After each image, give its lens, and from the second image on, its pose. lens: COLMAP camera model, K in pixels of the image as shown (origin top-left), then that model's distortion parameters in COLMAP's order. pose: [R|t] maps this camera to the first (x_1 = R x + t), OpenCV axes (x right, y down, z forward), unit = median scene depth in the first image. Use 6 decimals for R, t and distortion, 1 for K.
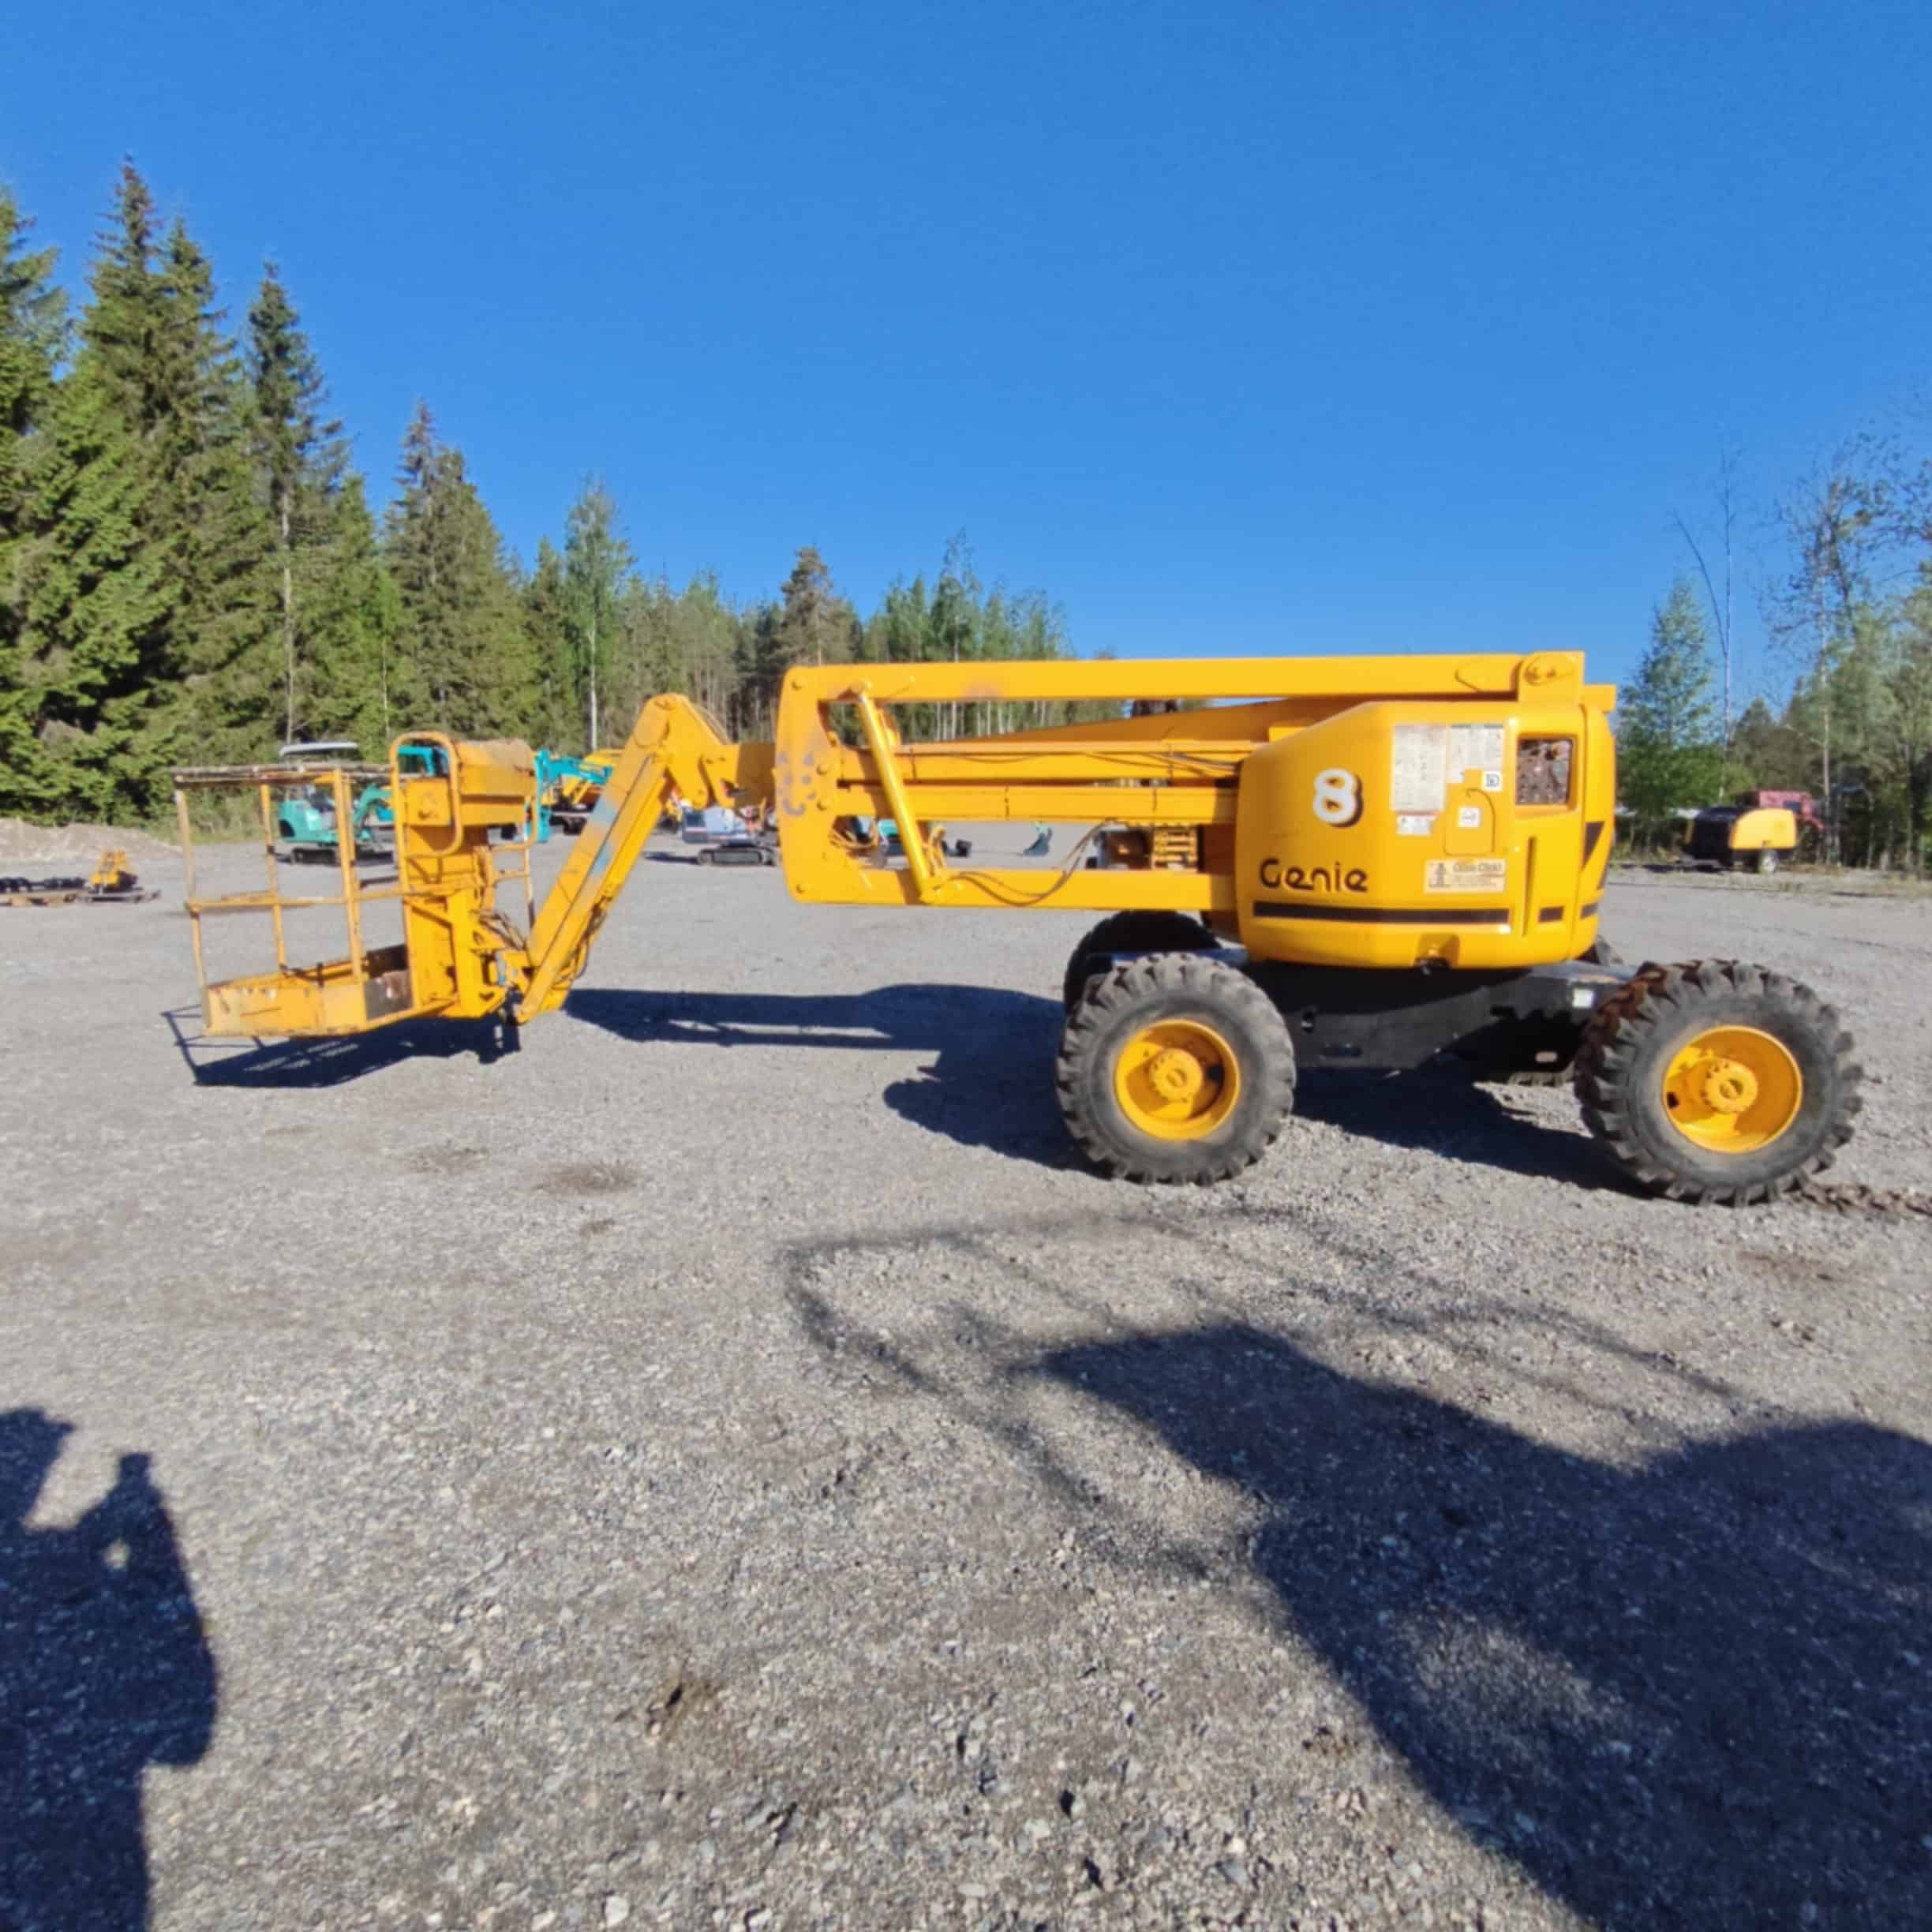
lens RADIAL K [[1222.8, 0, 983.3], [0, 1222.8, 967.1], [0, 0, 1]] dist [0.000318, 0.000326]
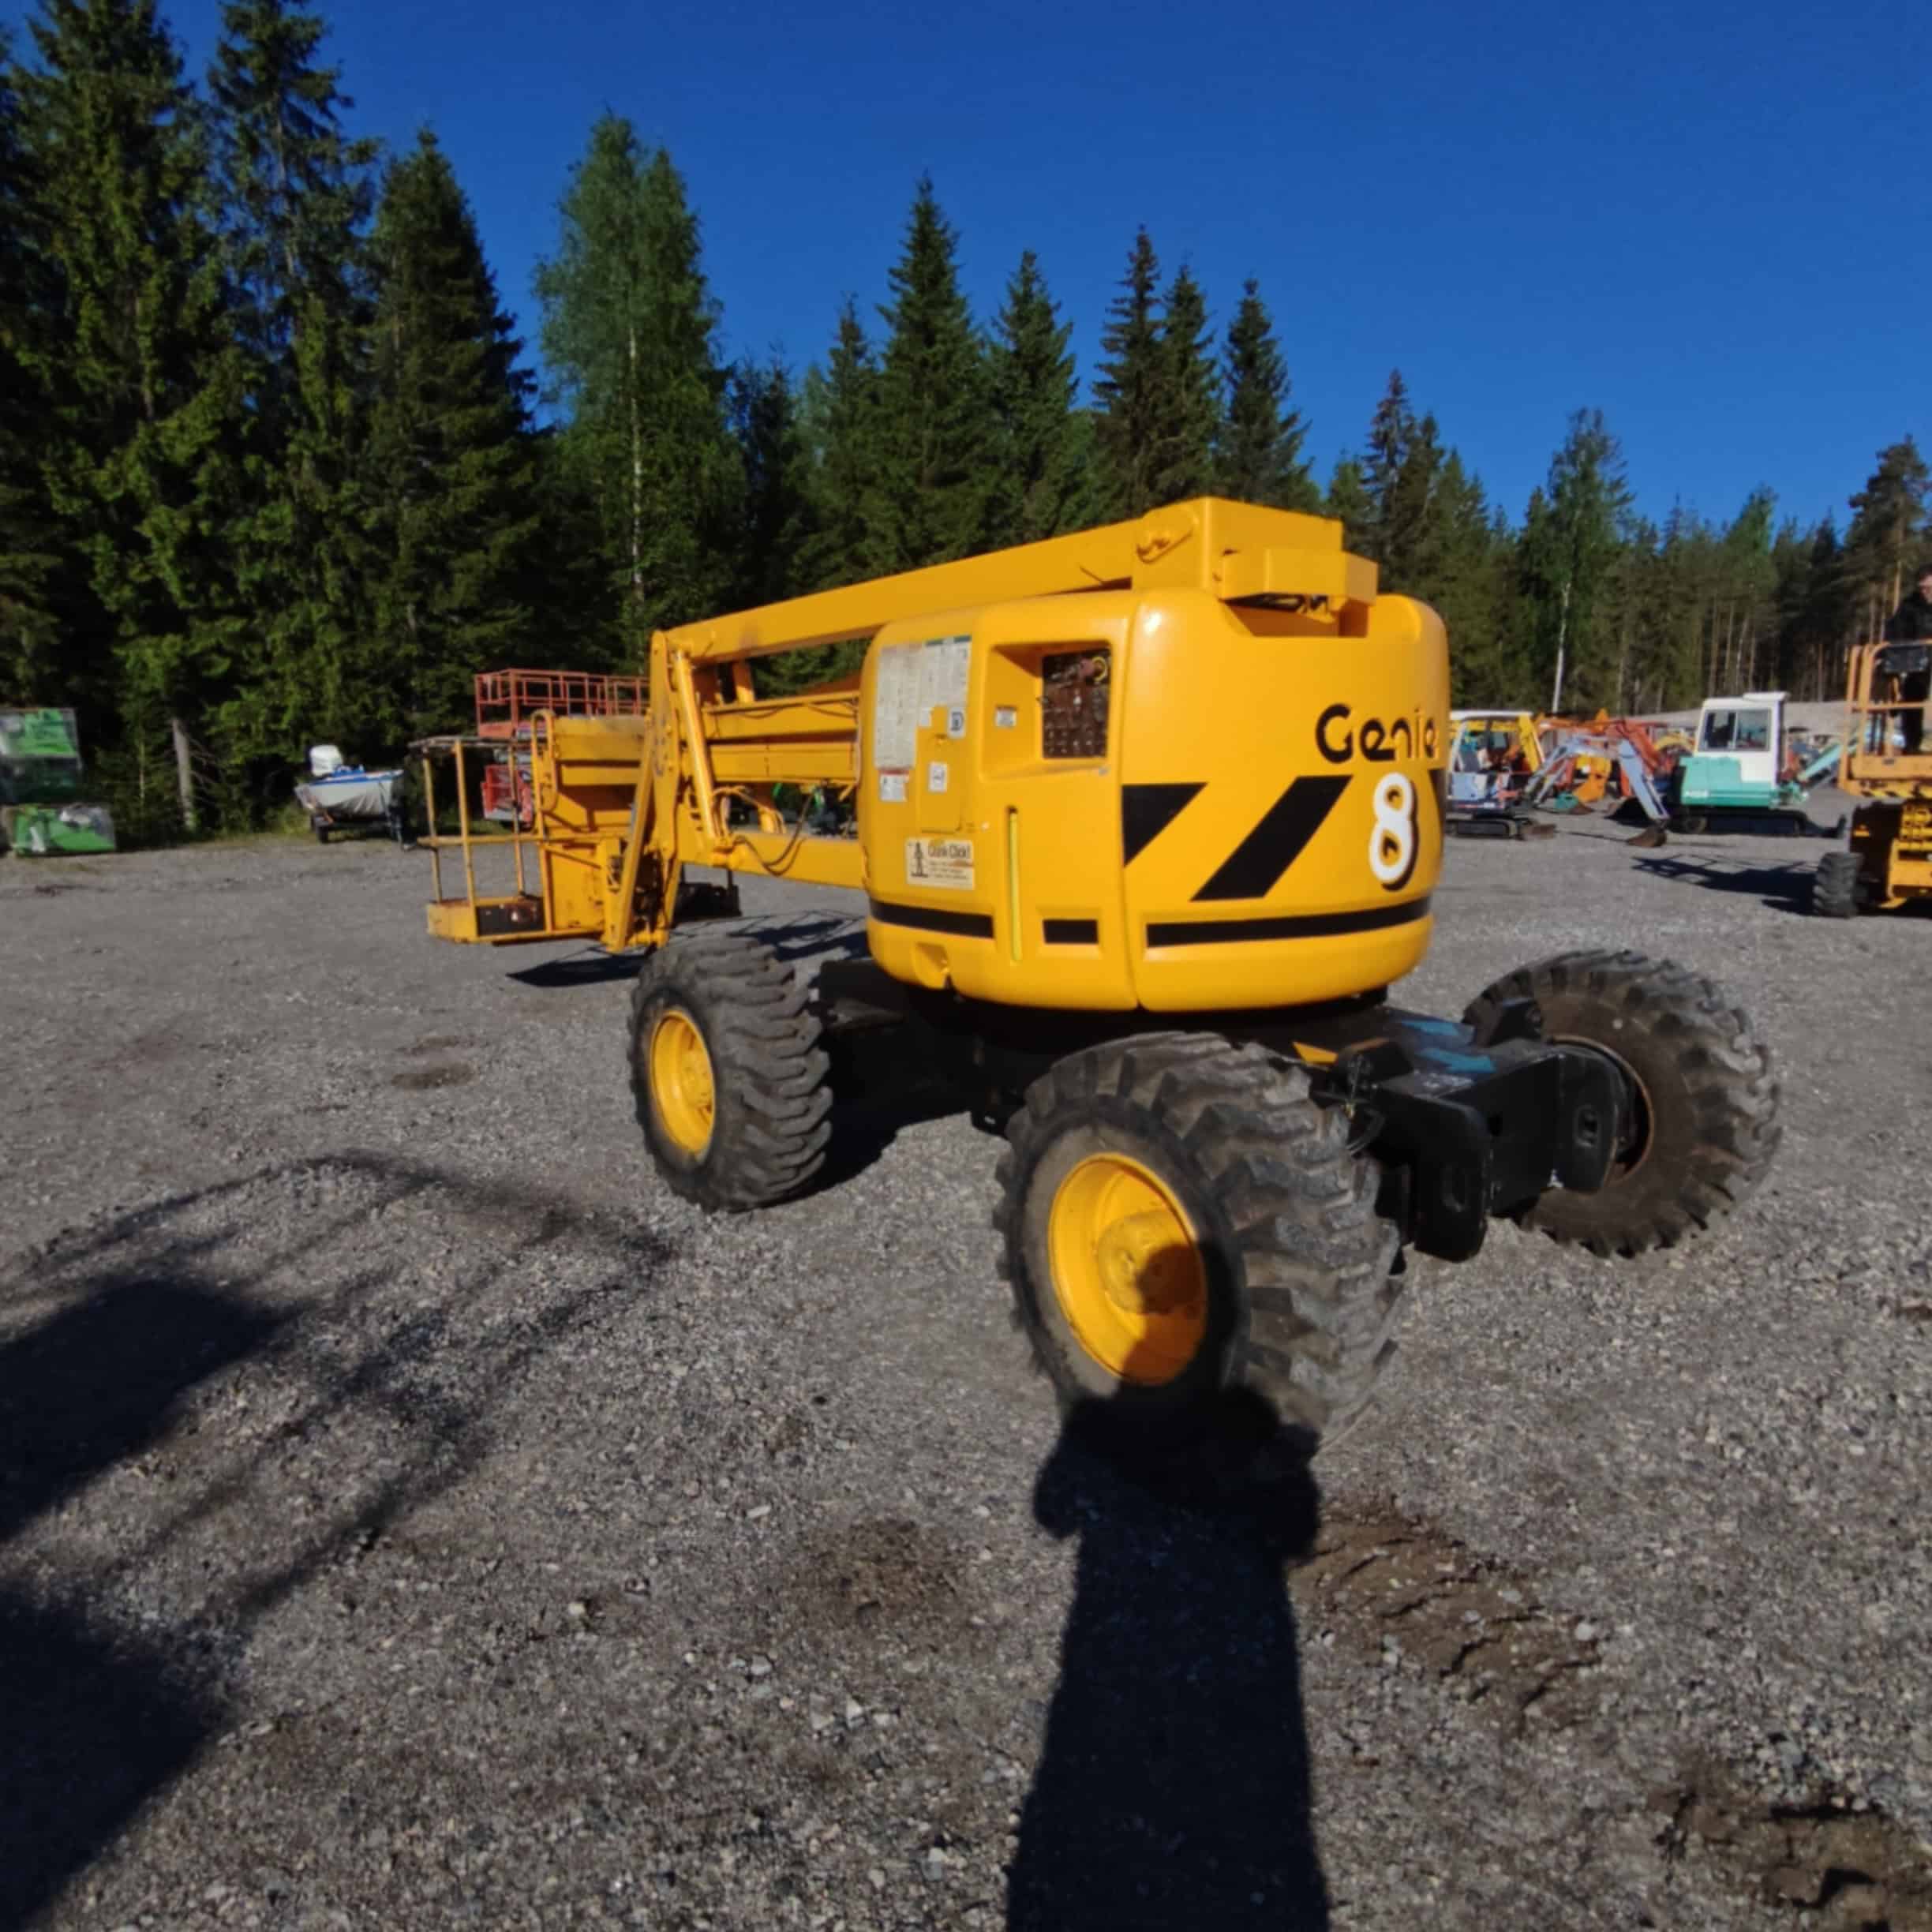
lens RADIAL K [[1222.8, 0, 983.3], [0, 1222.8, 967.1], [0, 0, 1]] dist [0.000318, 0.000326]
pose [[0.694416, 0.110684, -0.711010, 0.802030], [-0.092254, 0.993639, 0.064581, -0.056080], [0.713635, 0.020747, 0.700210, 0.477580]]
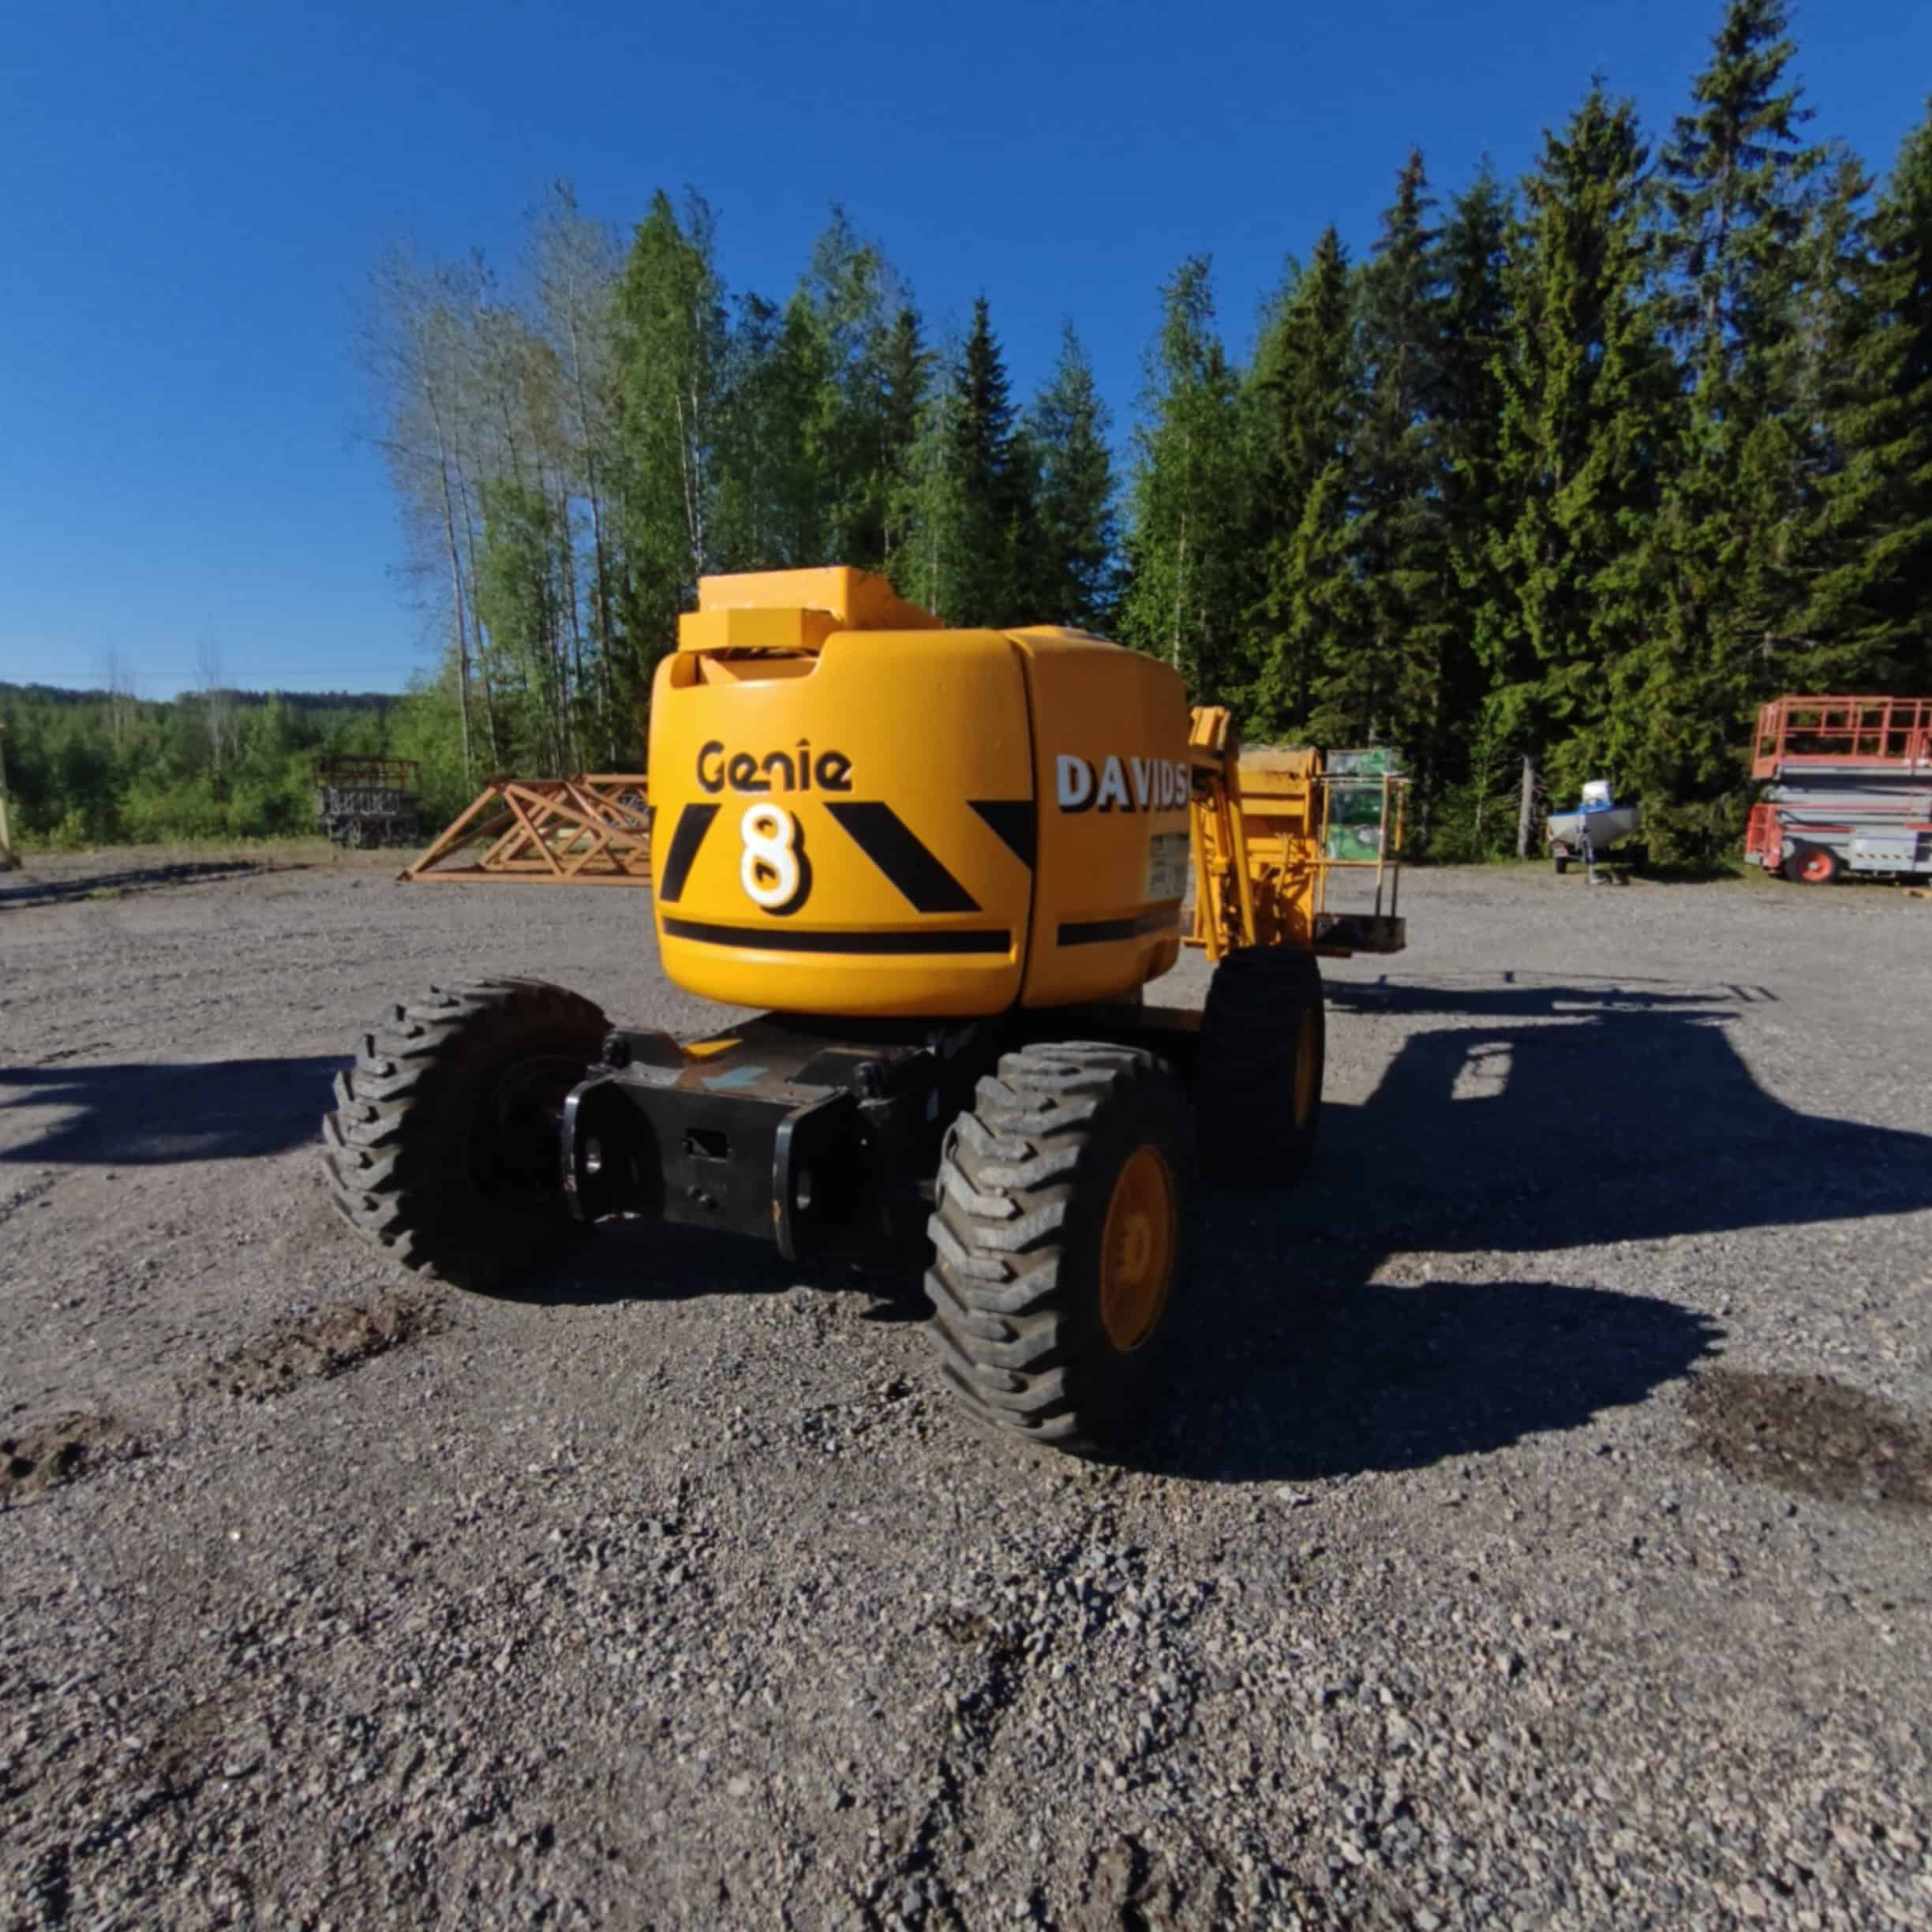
lens RADIAL K [[1222.8, 0, 983.3], [0, 1222.8, 967.1], [0, 0, 1]] dist [0.000318, 0.000326]
pose [[-0.356626, 0.124283, -0.925944, 1.074408], [-0.149286, 0.970796, 0.187801, -0.188192], [0.922243, 0.205205, -0.327657, 1.396513]]
